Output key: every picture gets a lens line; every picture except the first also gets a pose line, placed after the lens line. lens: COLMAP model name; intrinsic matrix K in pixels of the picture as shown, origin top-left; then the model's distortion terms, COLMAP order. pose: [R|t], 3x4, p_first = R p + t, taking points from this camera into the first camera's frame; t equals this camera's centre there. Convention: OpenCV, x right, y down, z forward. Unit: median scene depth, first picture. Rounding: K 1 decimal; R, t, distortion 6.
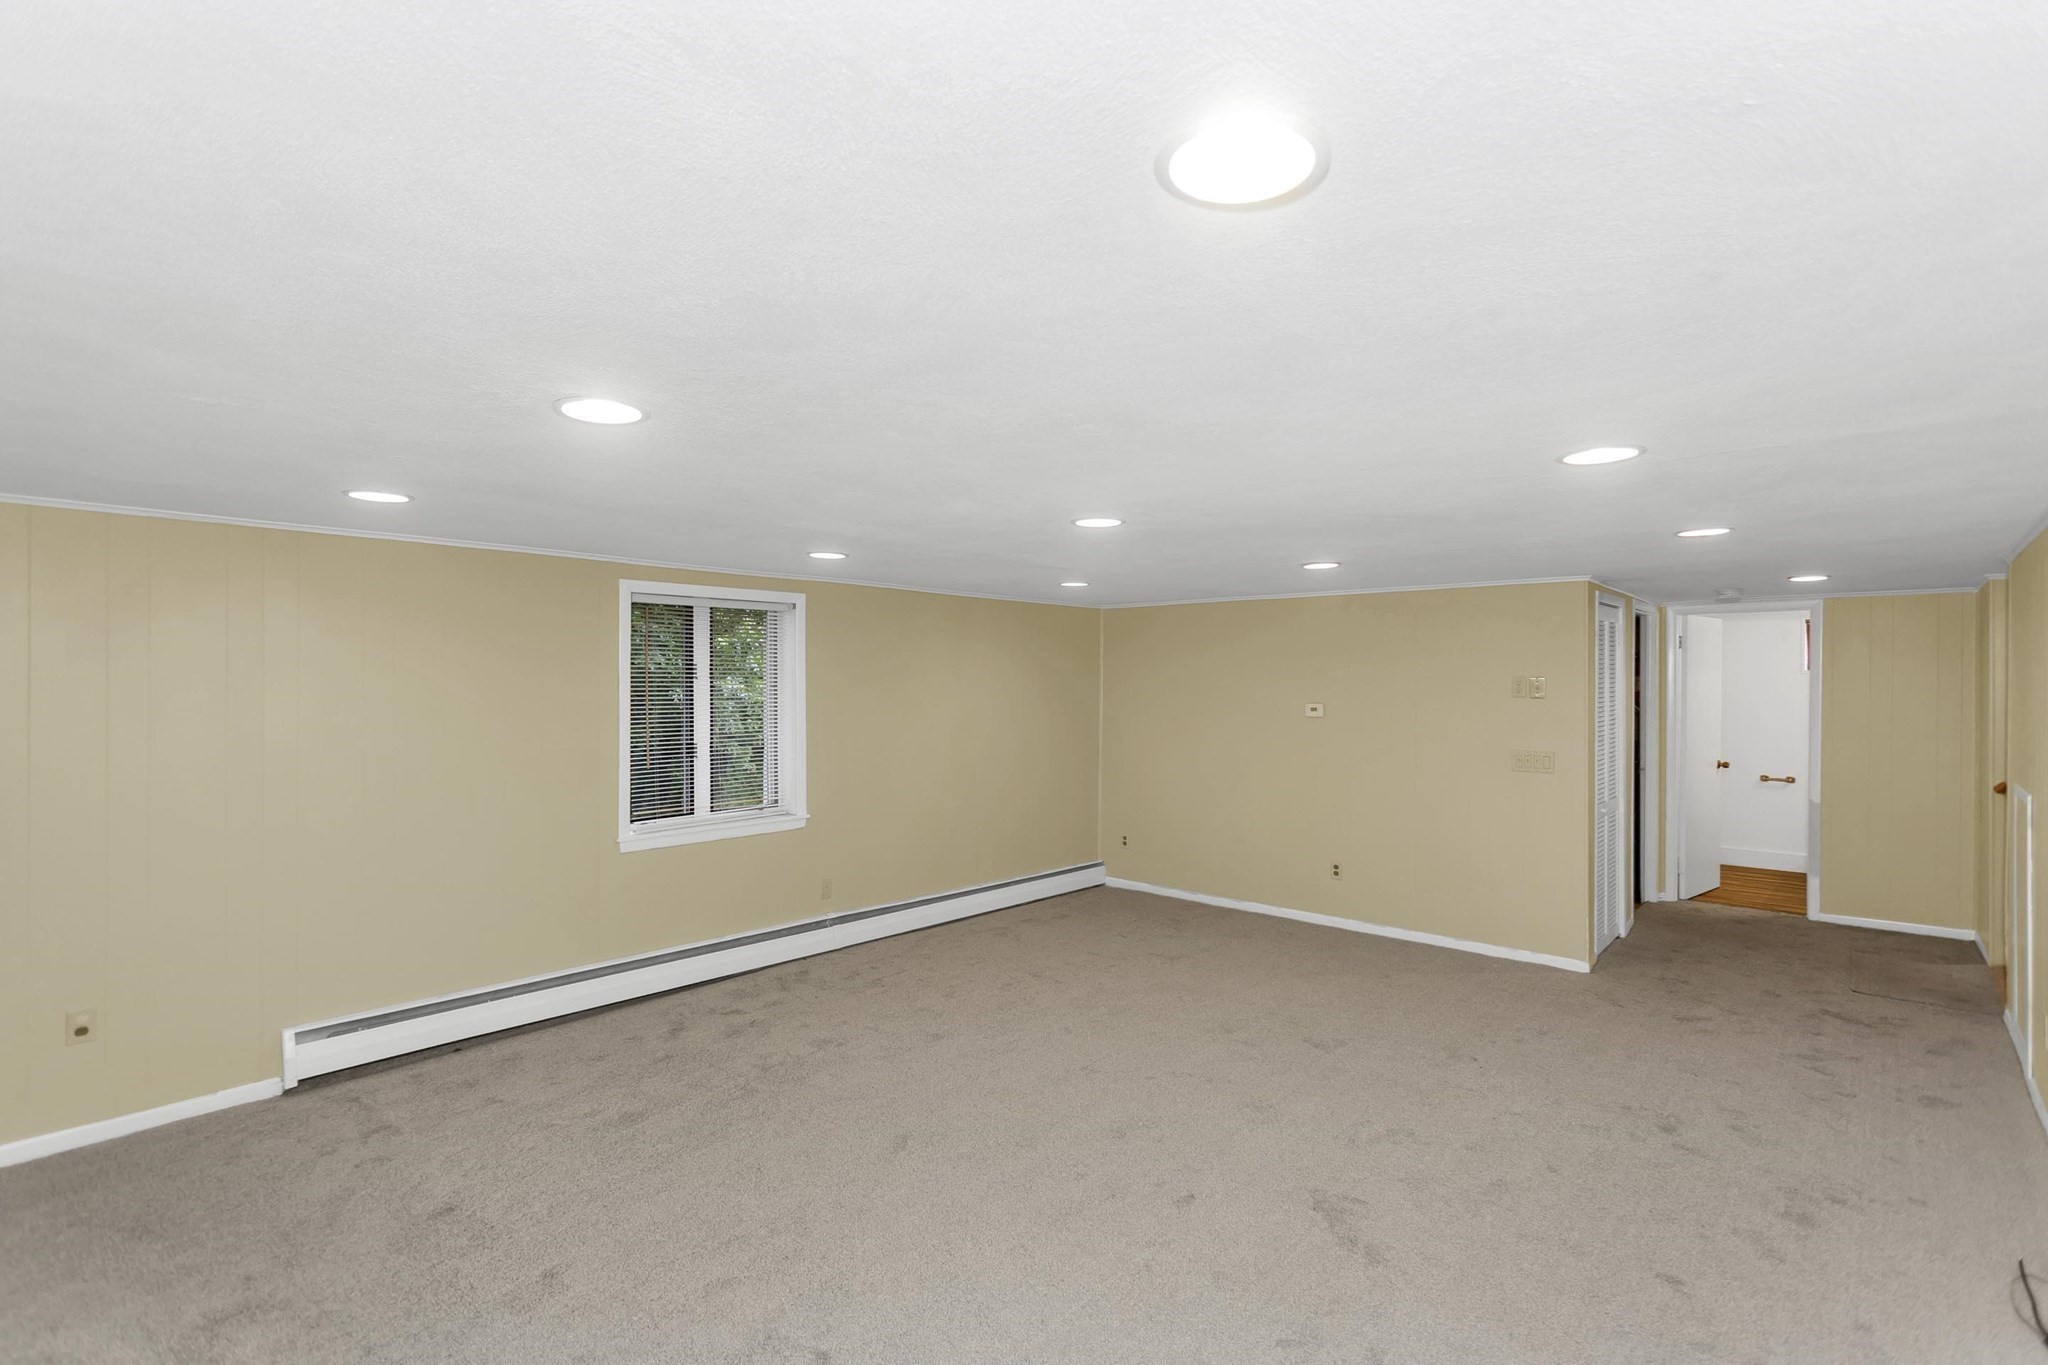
lens RADIAL K [[989.1, 0, 1030.4], [0, 989.1, 665.8], [0, 0, 1]] dist [-0.001729, -0.000031]
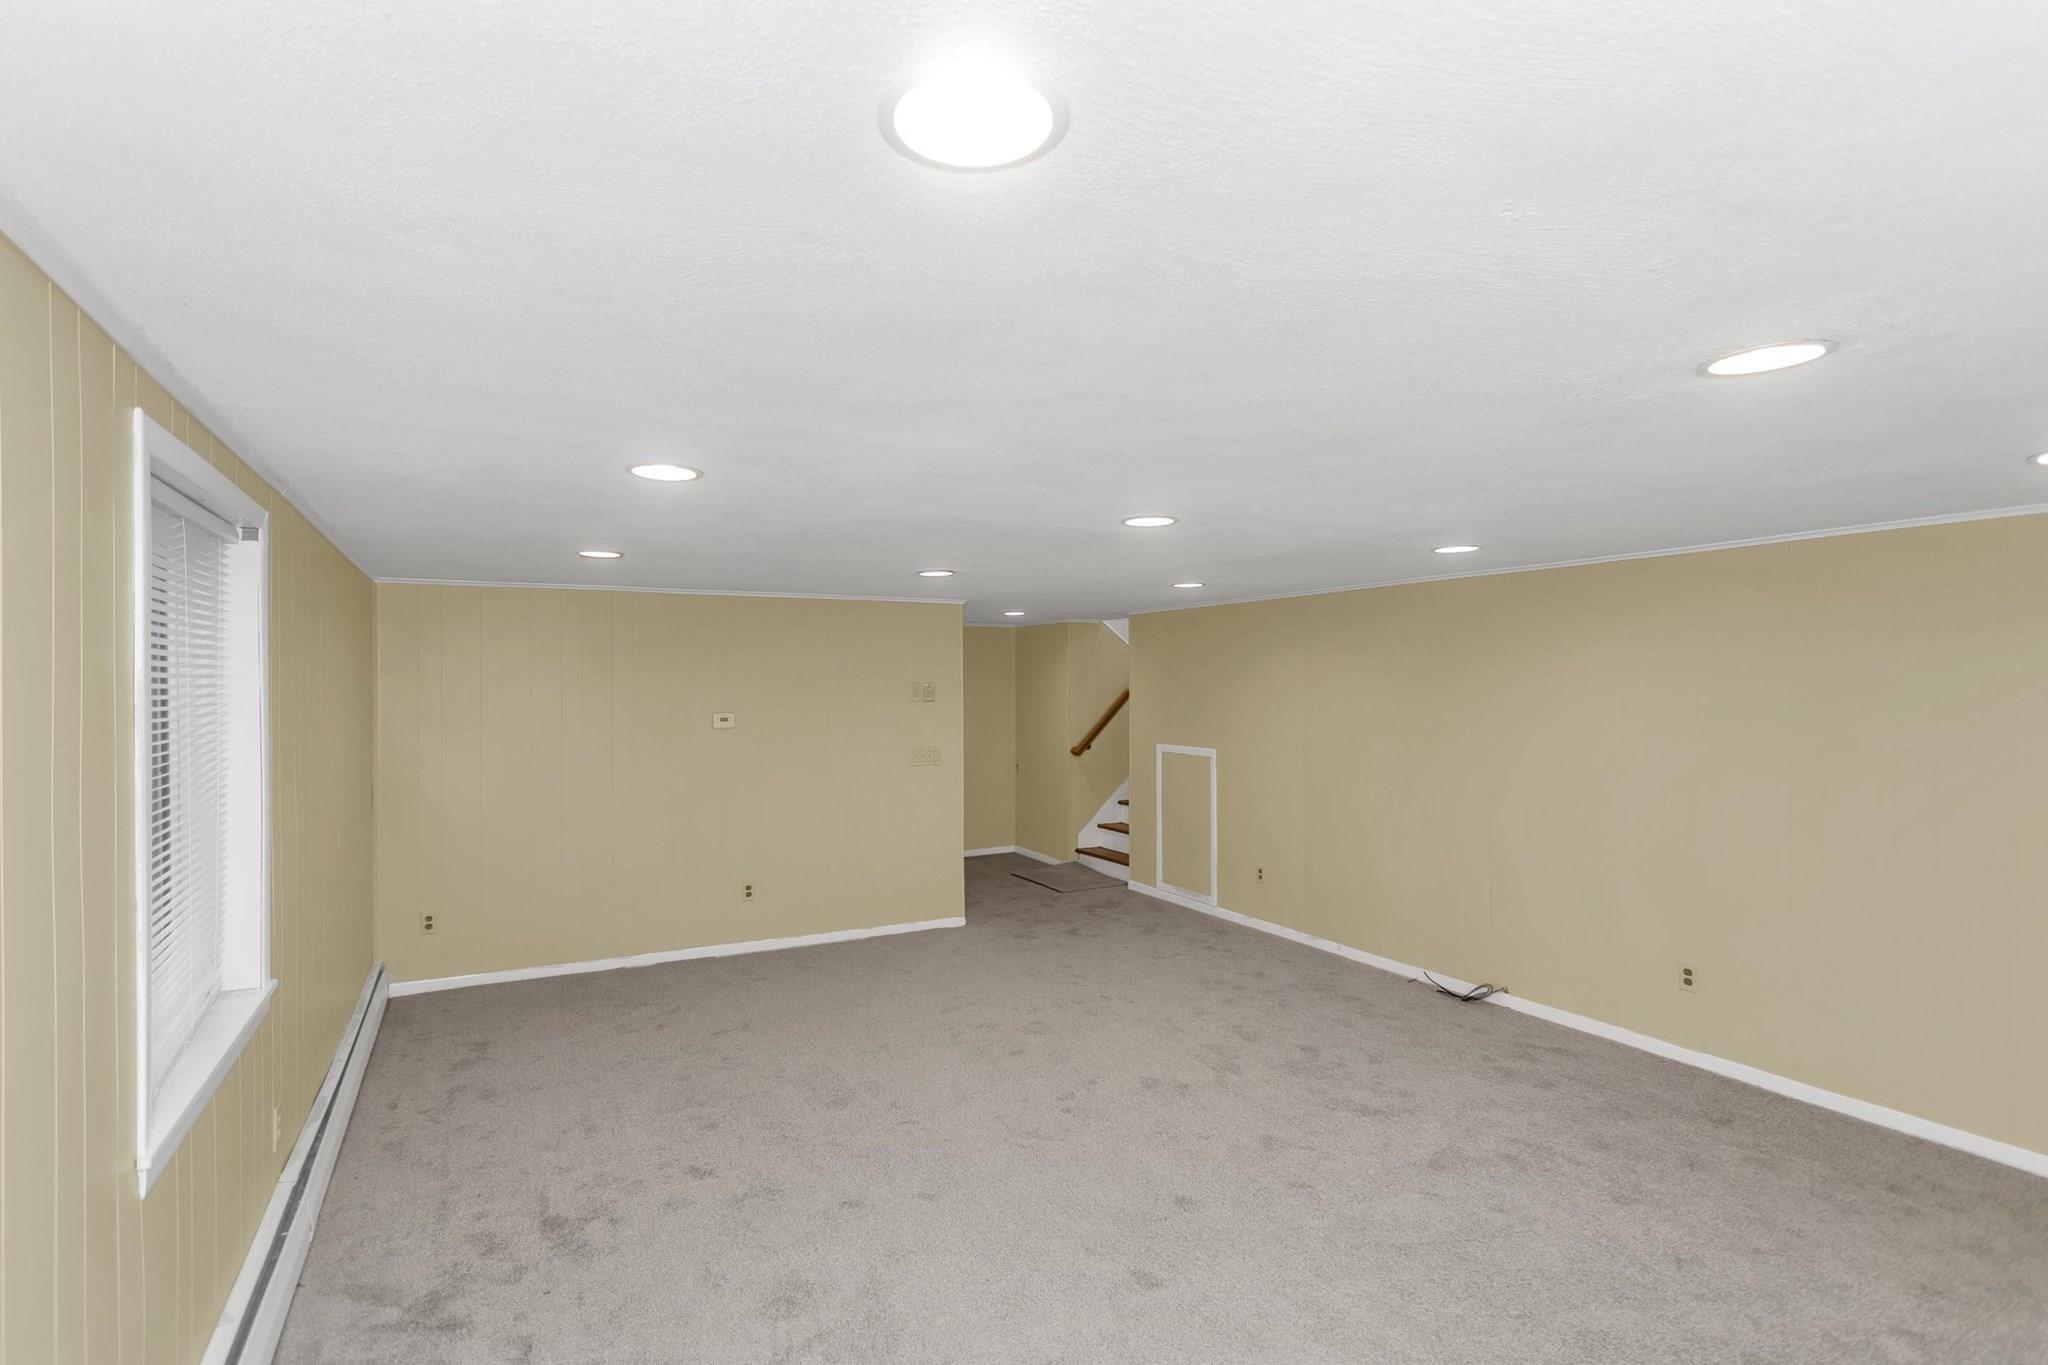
lens RADIAL K [[987.6, 0, 1024.0], [0, 987.6, 682.5], [0, 0, 1]] dist [0.000355, 0.000275]
pose [[0.343184, -0.004344, 0.939258, -0.568976], [-0.008211, 0.999937, 0.007625, 0.001570], [-0.939232, -0.010329, 0.343127, 0.530123]]
